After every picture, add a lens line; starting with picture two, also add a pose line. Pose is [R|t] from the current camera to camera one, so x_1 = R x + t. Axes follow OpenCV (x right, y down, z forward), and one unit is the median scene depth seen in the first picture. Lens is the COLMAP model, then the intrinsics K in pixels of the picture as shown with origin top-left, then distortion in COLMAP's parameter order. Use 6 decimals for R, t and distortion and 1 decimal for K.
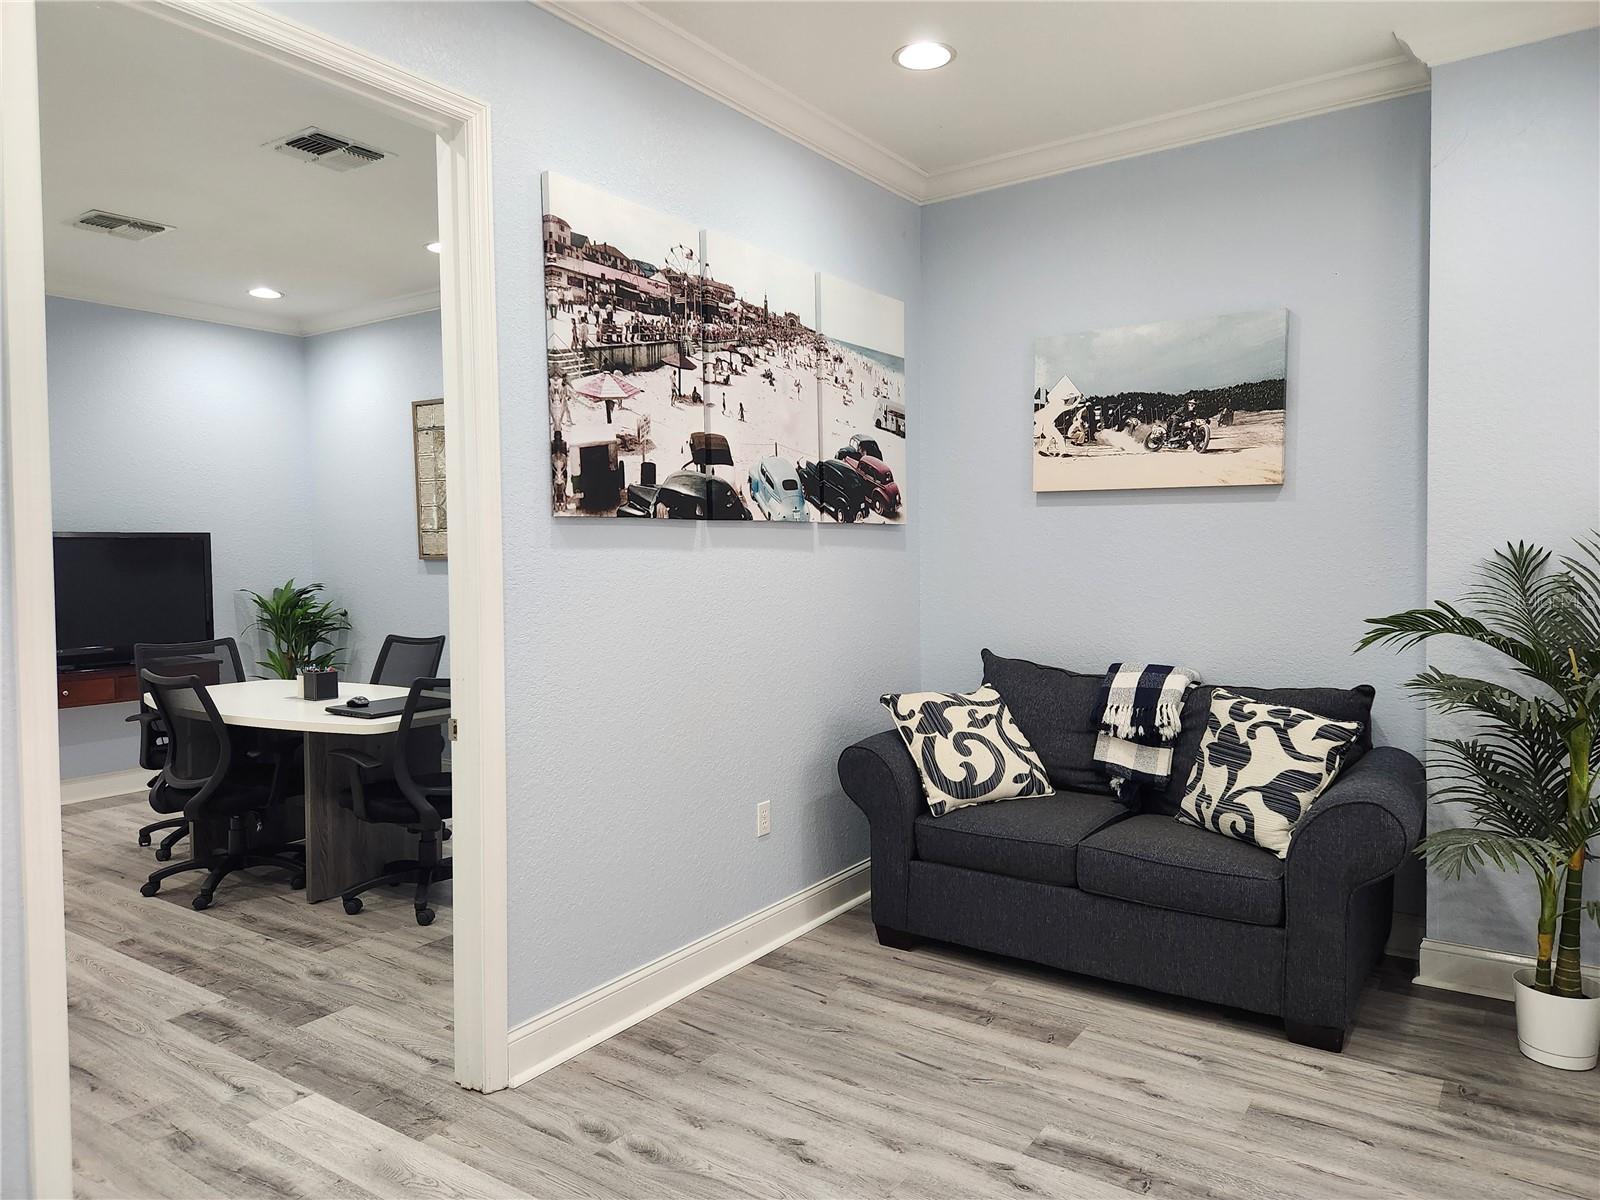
lens RADIAL K [[1074.1, 0, 807.2], [0, 1074.1, 585.5], [0, 0, 1]] dist [0.060978, -0.051428]
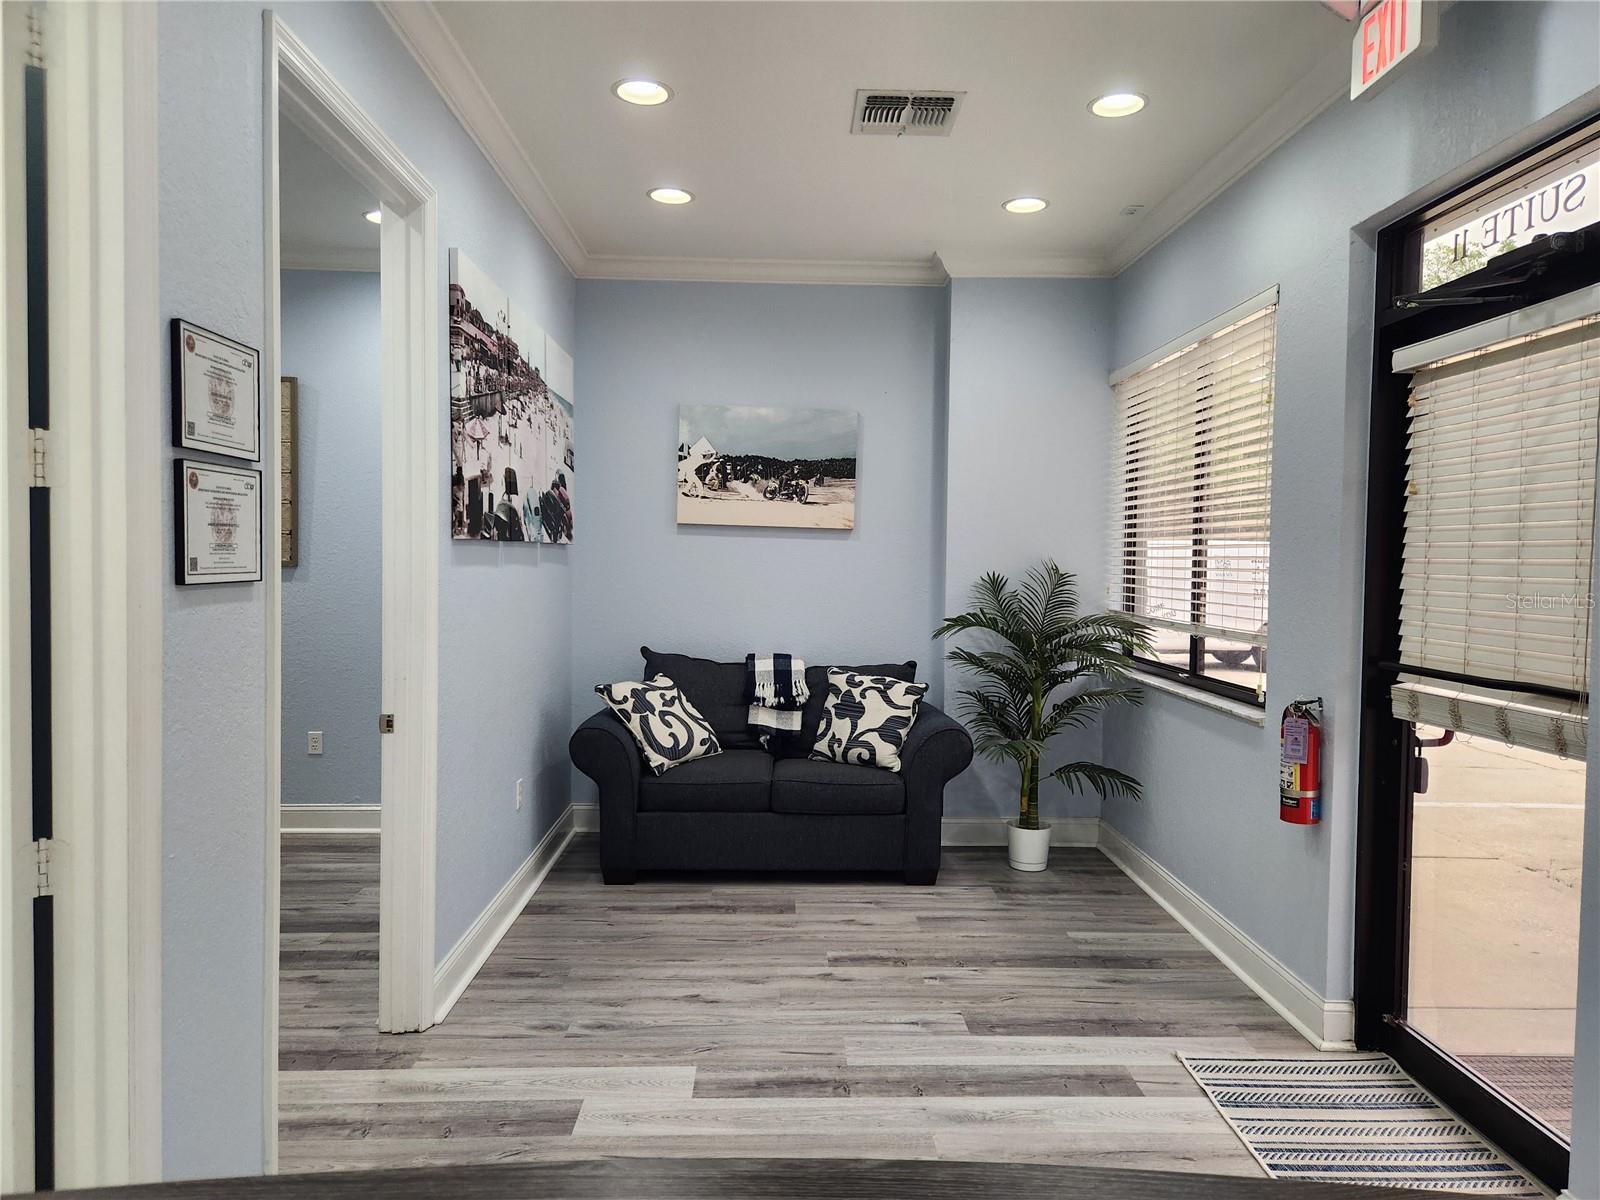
lens RADIAL K [[1074.1, 0, 818.6], [0, 1074.1, 586.4], [0, 0, 1]] dist [0.060978, -0.051428]
pose [[0.797134, 0.007993, 0.603749, -0.504337], [-0.004921, 0.999965, -0.006741, -0.004692], [-0.603782, 0.002403, 0.797146, -0.145613]]
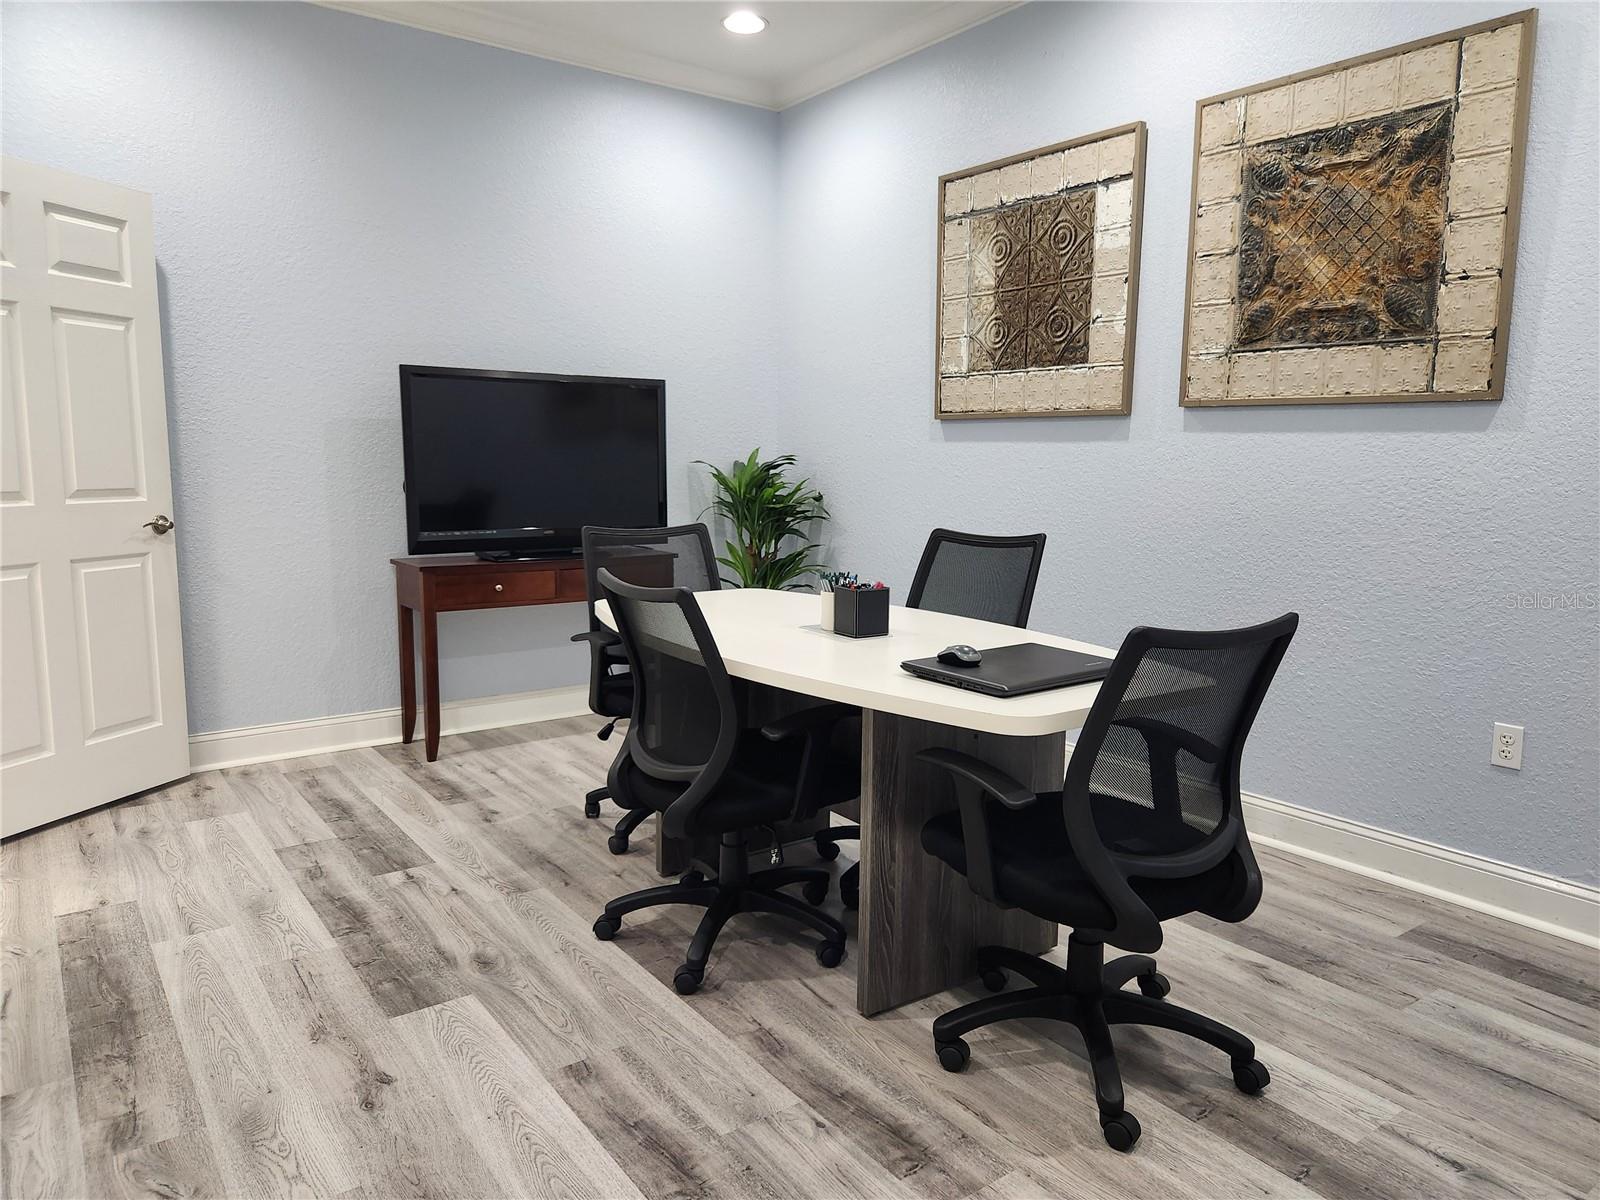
lens RADIAL K [[1074.1, 0, 802.2], [0, 1074.1, 598.5], [0, 0, 1]] dist [0.060978, -0.051428]
pose [[0.943792, 0.062963, -0.324488, -0.378824], [-0.029903, 0.993929, 0.105886, 0.032975], [0.329185, -0.090231, 0.939944, 0.584853]]
